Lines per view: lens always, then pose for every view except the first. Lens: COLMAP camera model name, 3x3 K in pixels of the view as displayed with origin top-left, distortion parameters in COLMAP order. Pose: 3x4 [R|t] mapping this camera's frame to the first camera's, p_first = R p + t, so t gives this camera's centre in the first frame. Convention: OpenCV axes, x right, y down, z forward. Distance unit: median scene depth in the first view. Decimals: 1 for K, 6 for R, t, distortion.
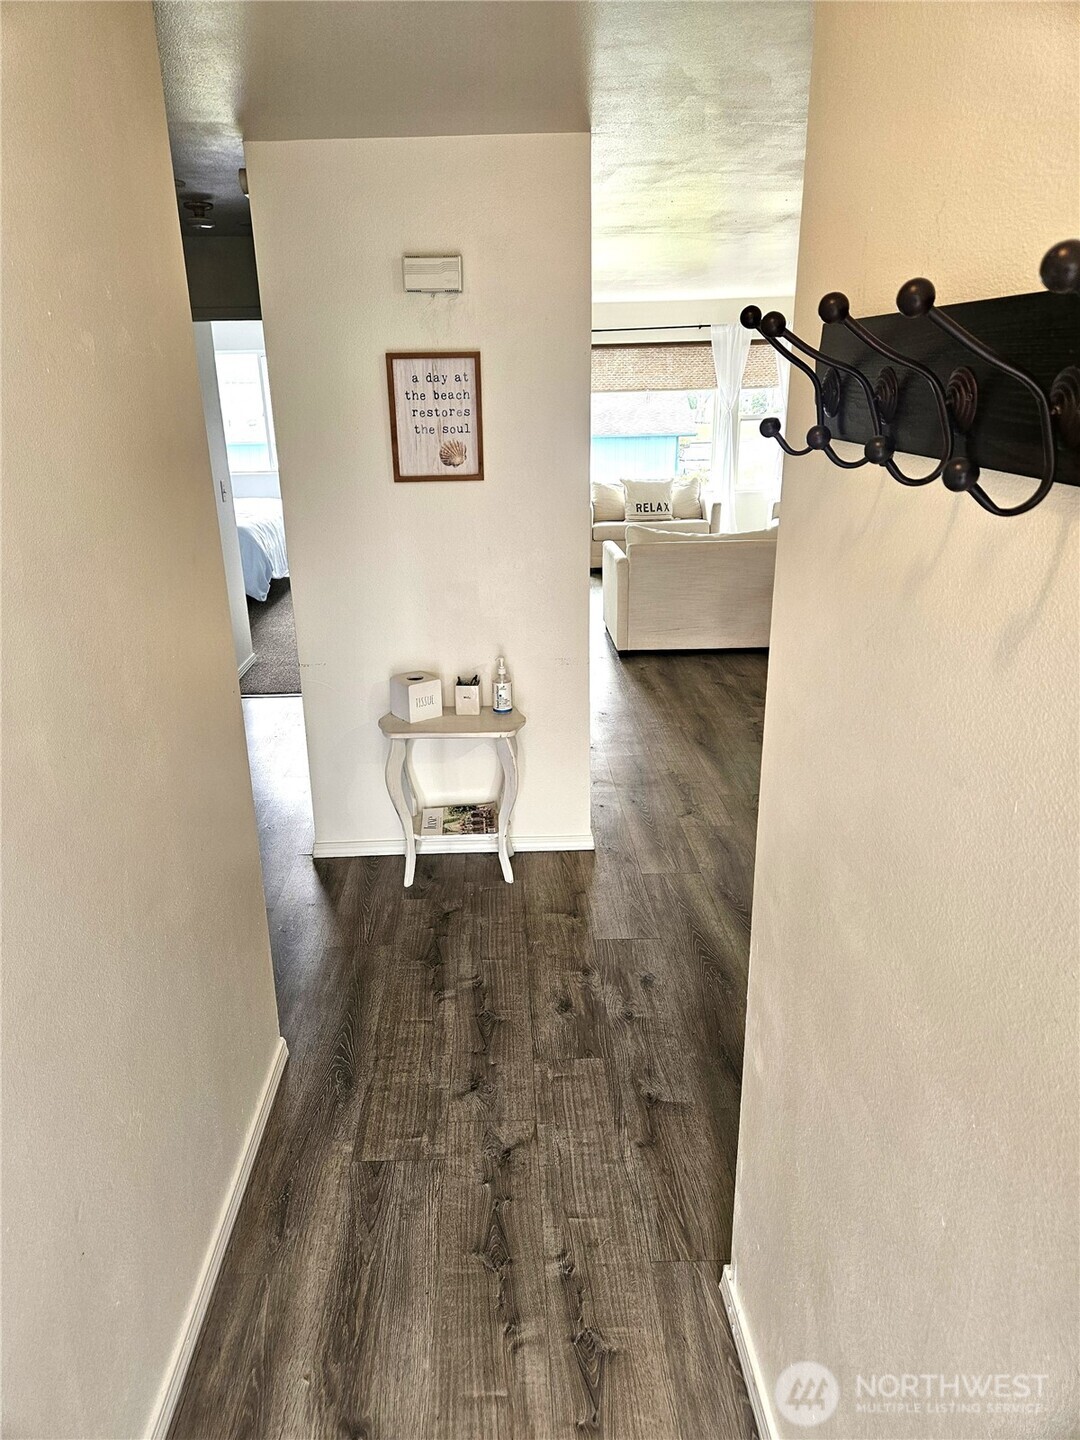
lens RADIAL K [[975.4, 0, 540.0], [0, 975.4, 720.0], [0, 0, 1]] dist [0.082152, -0.071516]
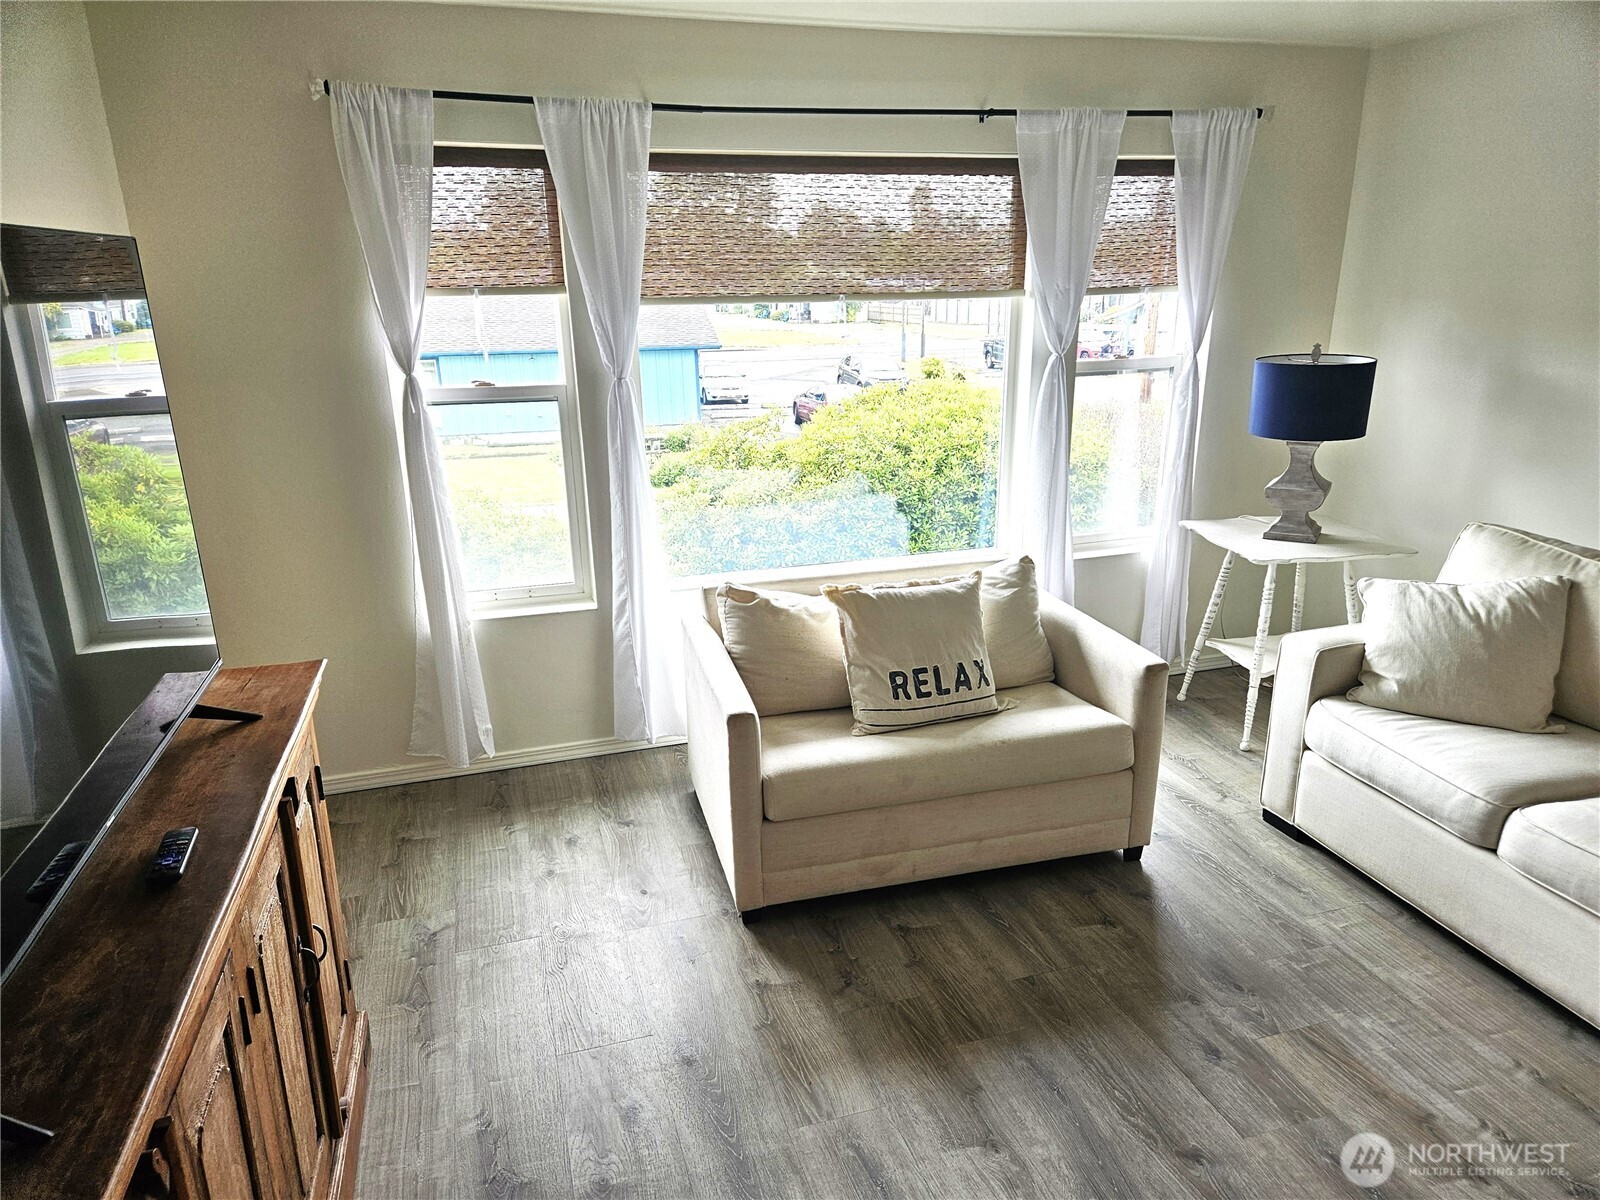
lens RADIAL K [[1083.8, 0, 807.6], [0, 1083.8, 631.4], [0, 0, 1]] dist [0.082152, -0.071516]
pose [[0.966744, -0.083616, 0.241689, -0.006155], [0.088086, 0.996083, -0.007729, -0.233300], [-0.240096, 0.028761, 0.970323, 0.681437]]
